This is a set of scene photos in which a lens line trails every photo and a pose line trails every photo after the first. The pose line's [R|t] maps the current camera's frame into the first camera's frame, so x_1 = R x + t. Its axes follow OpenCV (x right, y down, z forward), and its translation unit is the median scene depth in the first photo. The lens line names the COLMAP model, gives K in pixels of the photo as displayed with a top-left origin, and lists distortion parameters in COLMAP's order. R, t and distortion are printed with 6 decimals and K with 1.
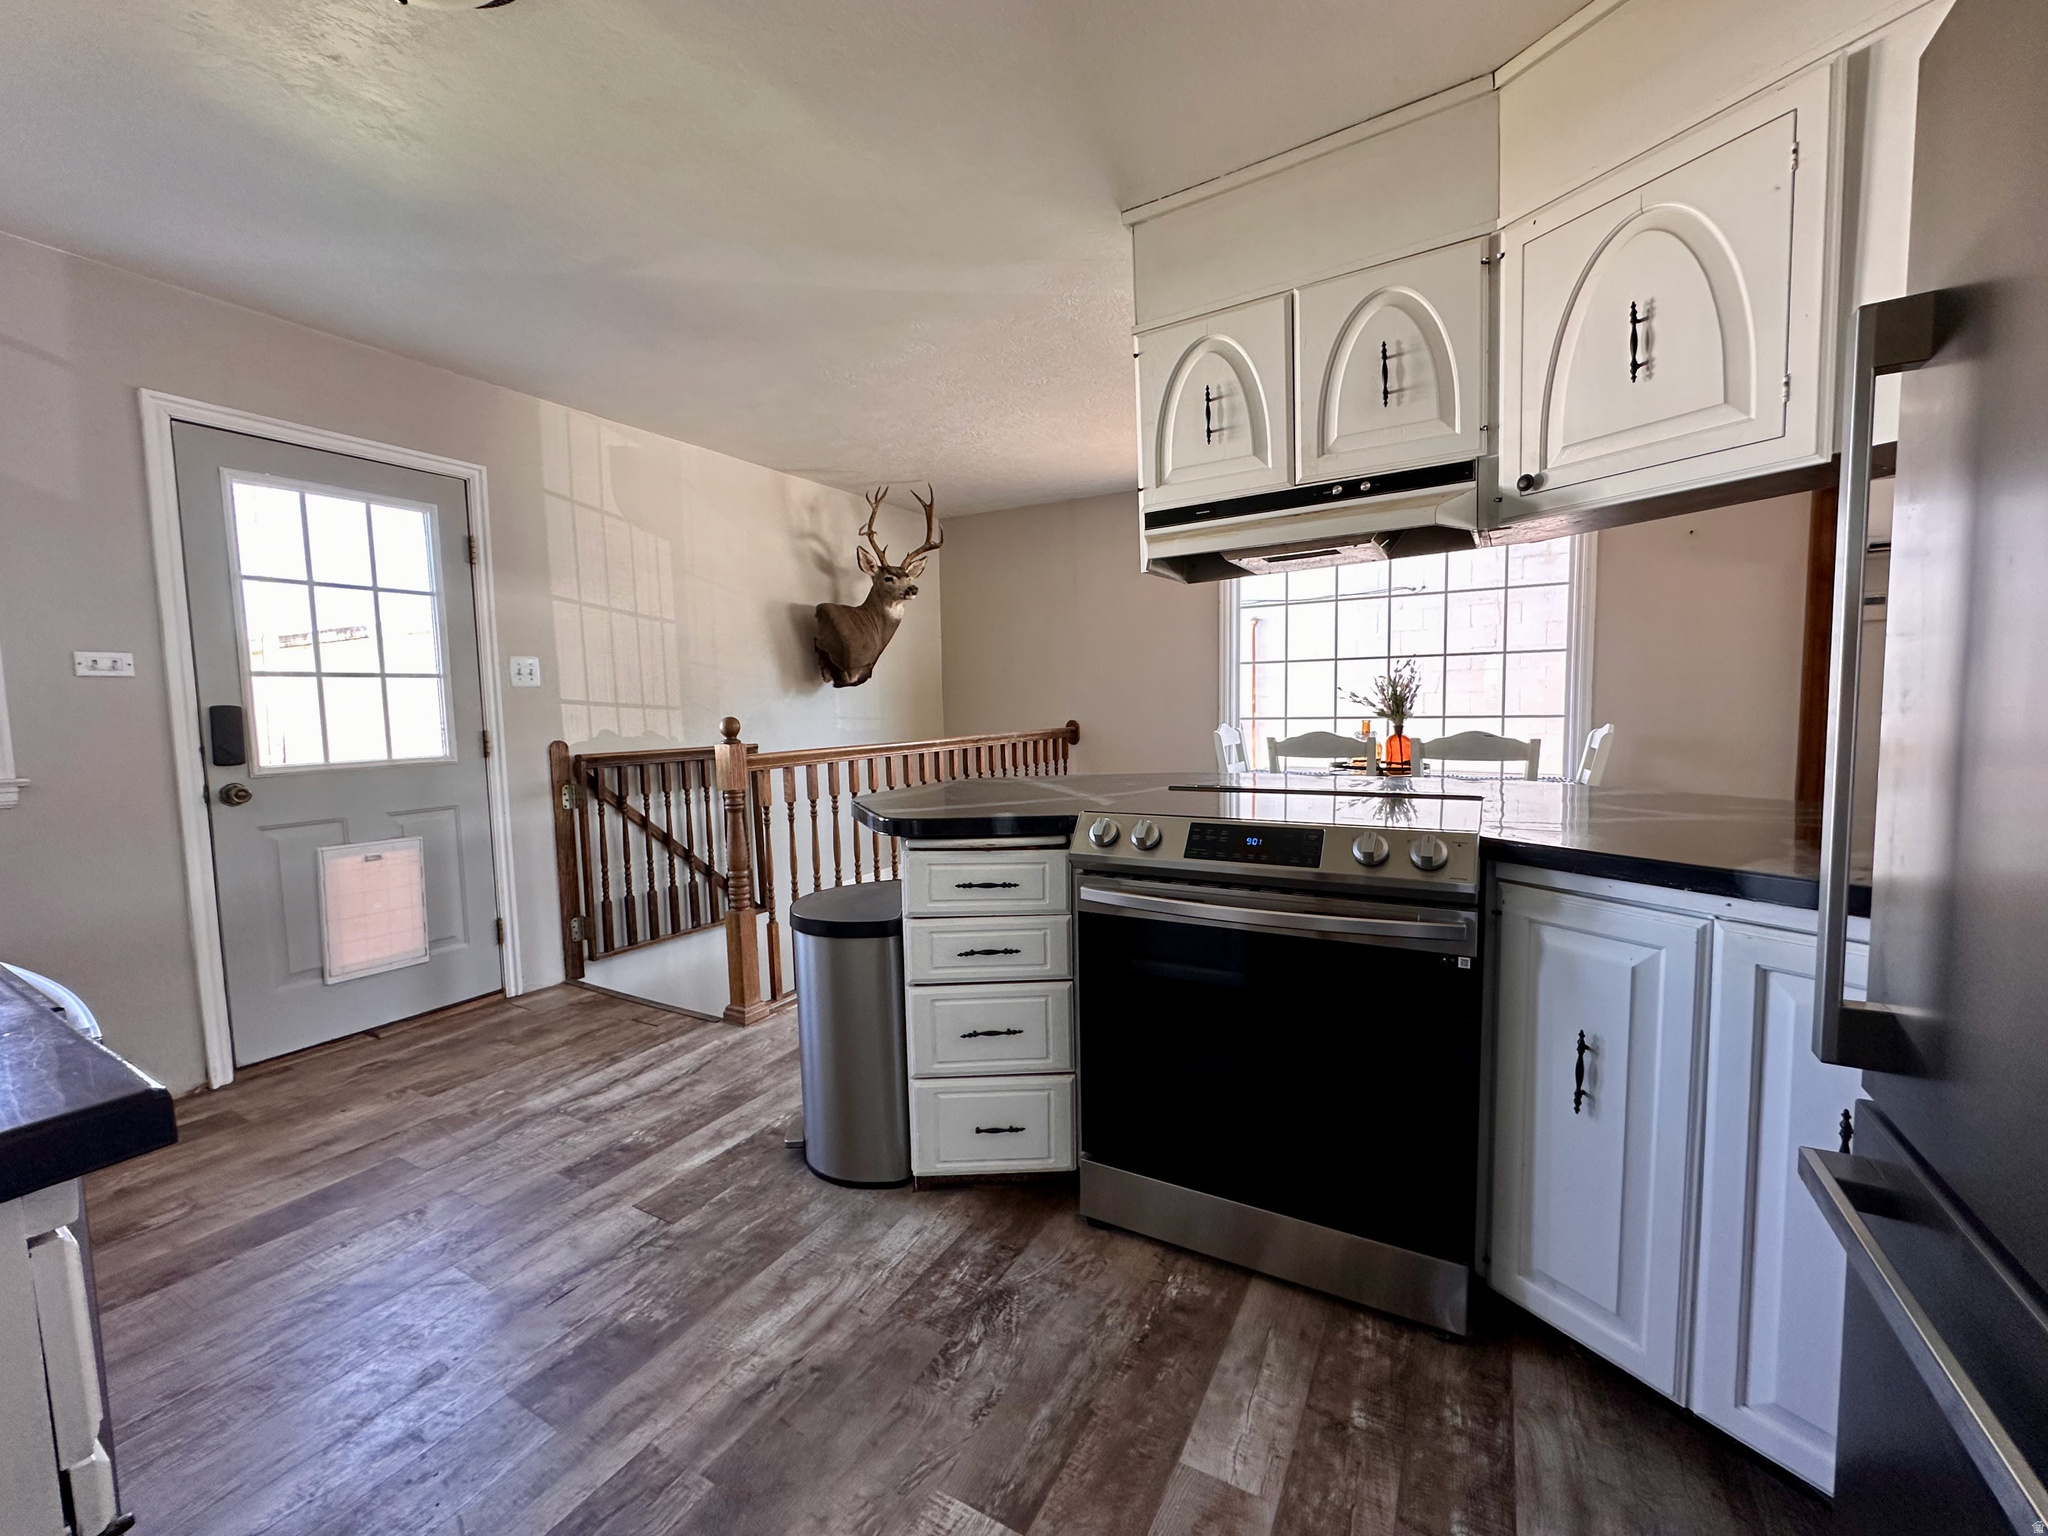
lens RADIAL K [[820.7, 0, 1022.1], [0, 820.7, 775.5], [0, 0, 1]] dist [-0.003711, 0.000833]
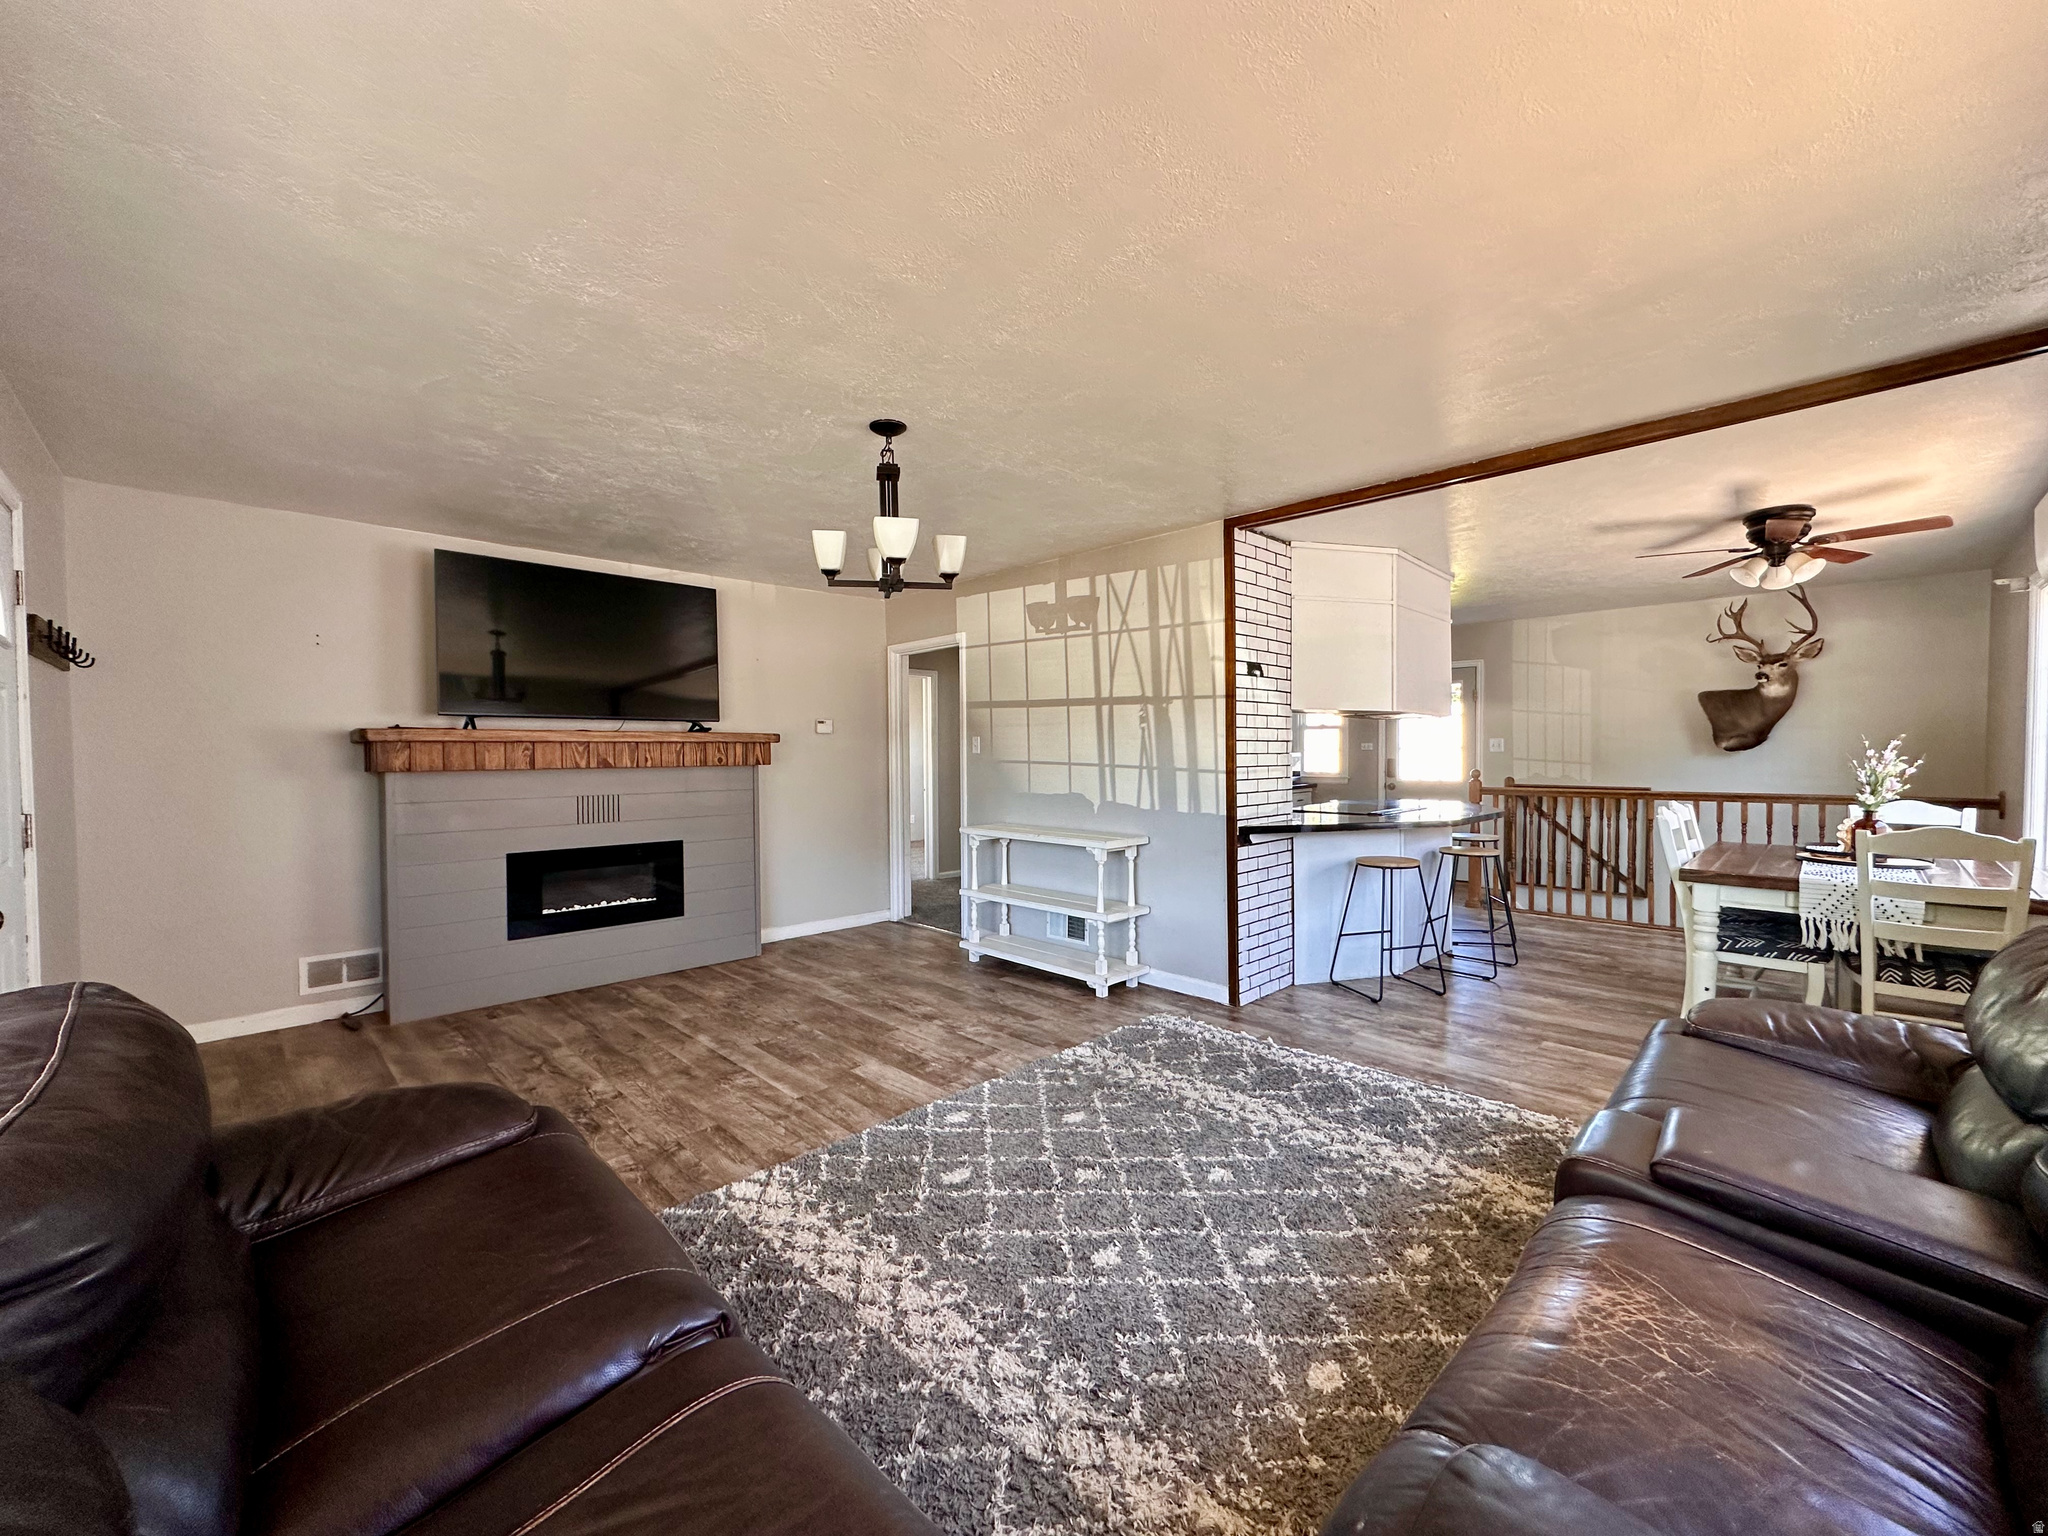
lens RADIAL K [[820.7, 0, 1018.2], [0, 820.7, 768.0], [0, 0, 1]] dist [-0.003711, 0.000833]
pose [[-0.272236, 0.041792, -0.961323, 2.723670], [-0.073877, 0.995200, 0.064186, -0.160558], [0.959390, 0.088493, -0.267842, 0.505519]]
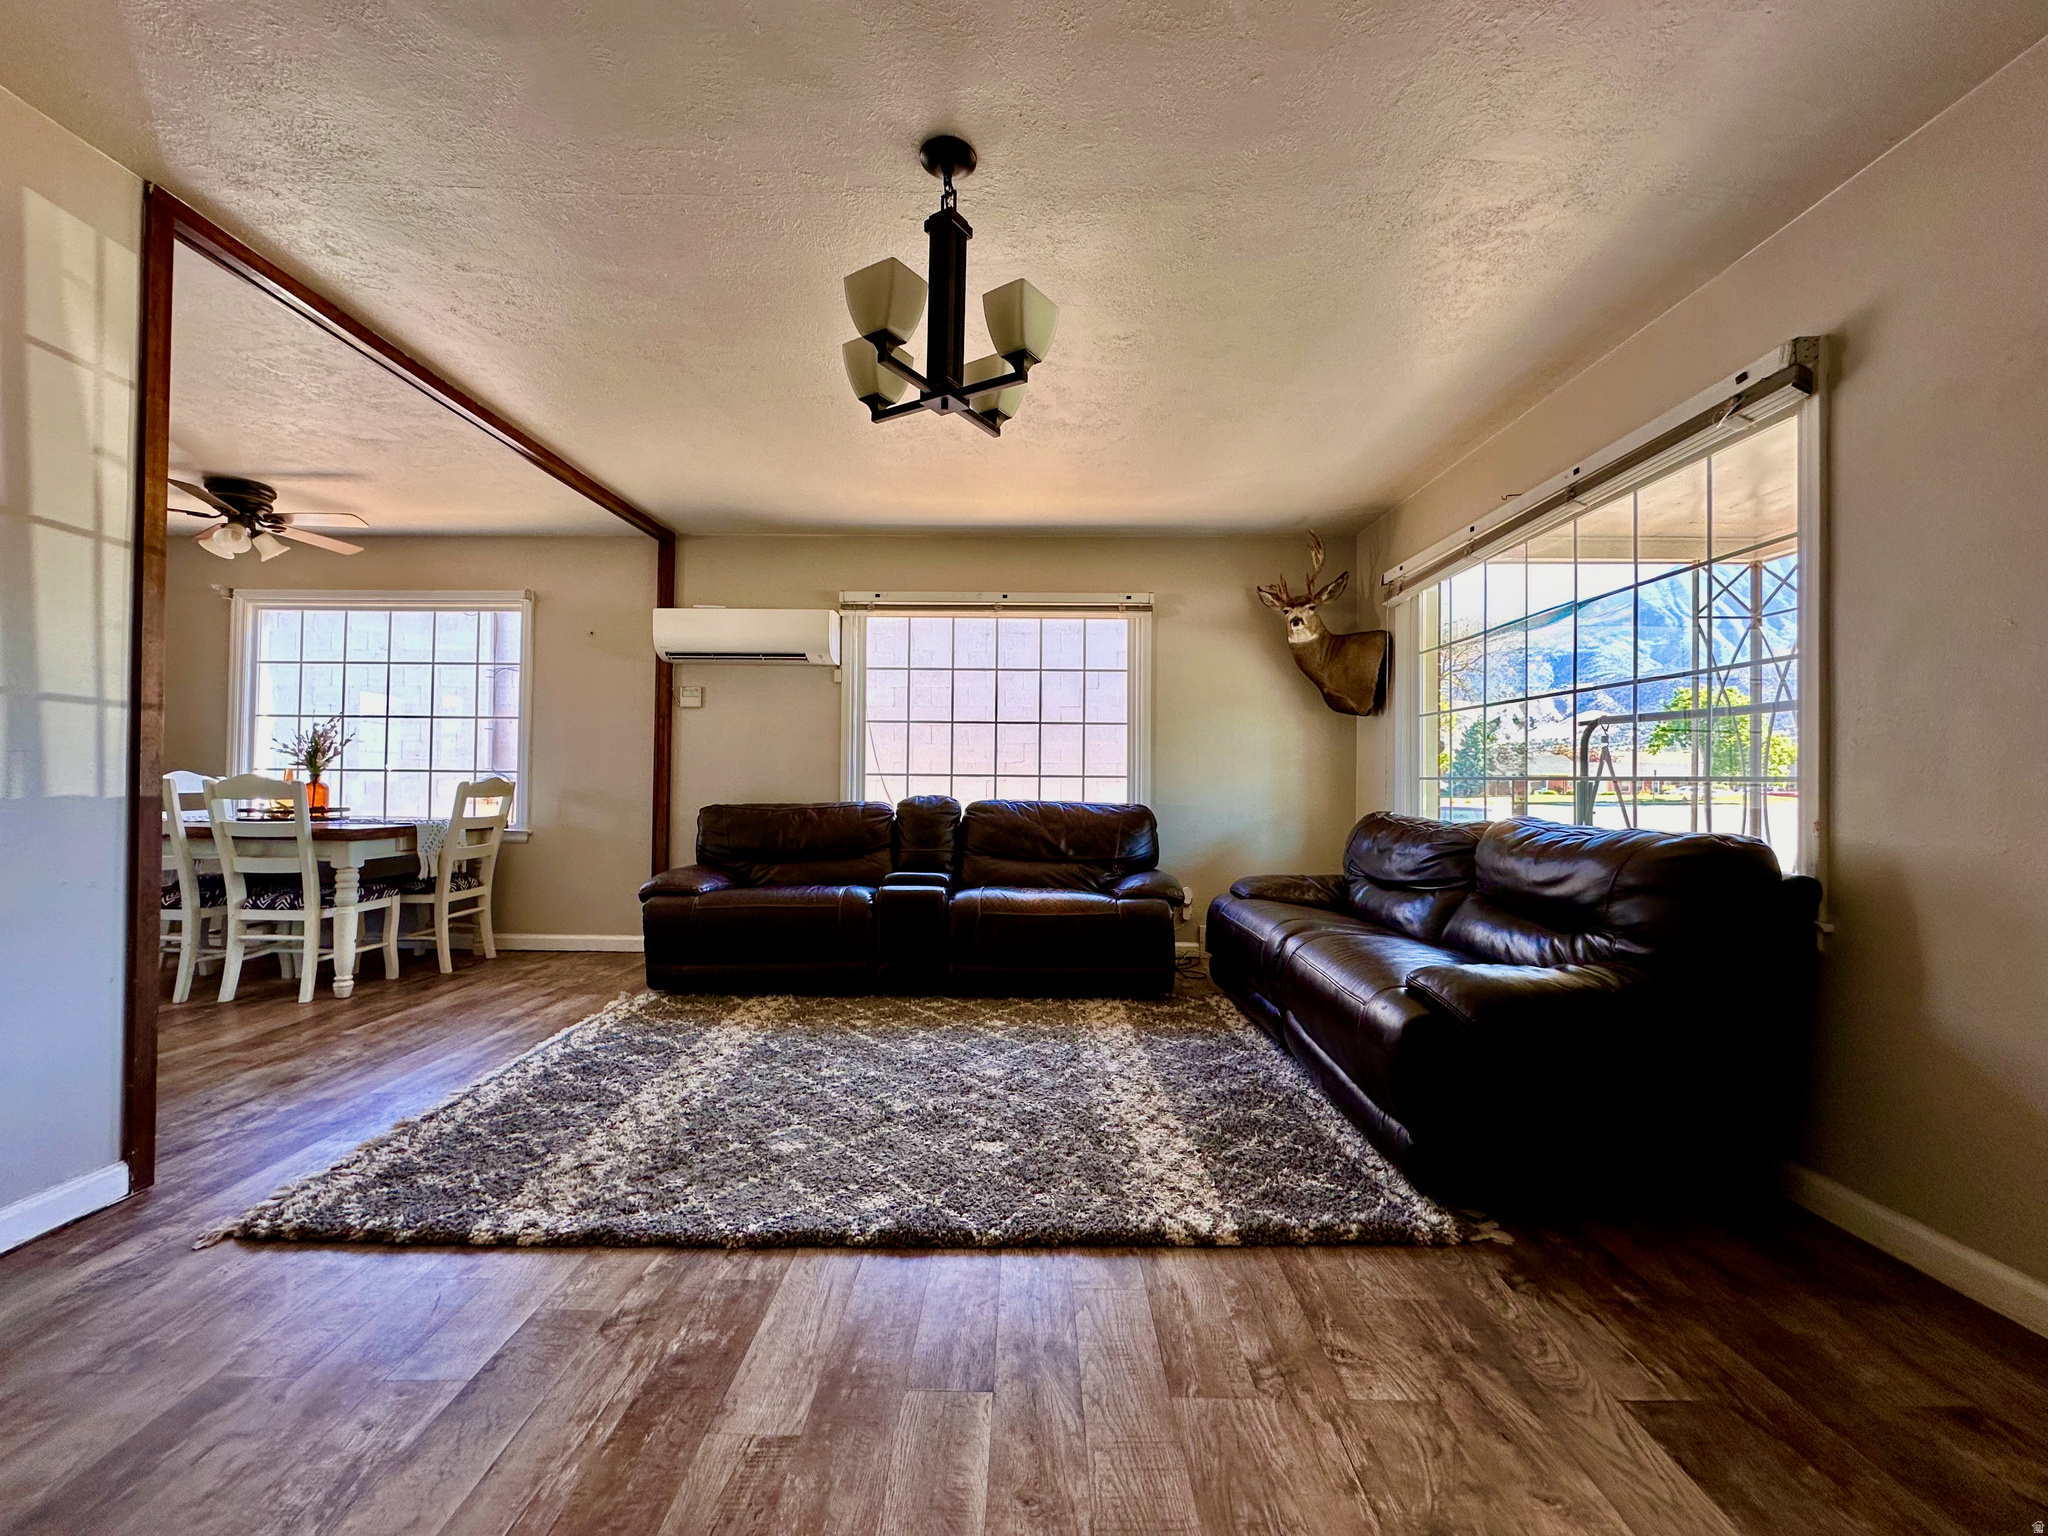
lens RADIAL K [[820.7, 0, 1027.4], [0, 820.7, 769.3], [0, 0, 1]] dist [-0.003711, 0.000833]
pose [[0.866866, 0.031200, 0.497564, 1.260636], [0.019835, 0.995091, -0.096956, 0.097940], [-0.498147, 0.093917, 0.861991, -0.730691]]
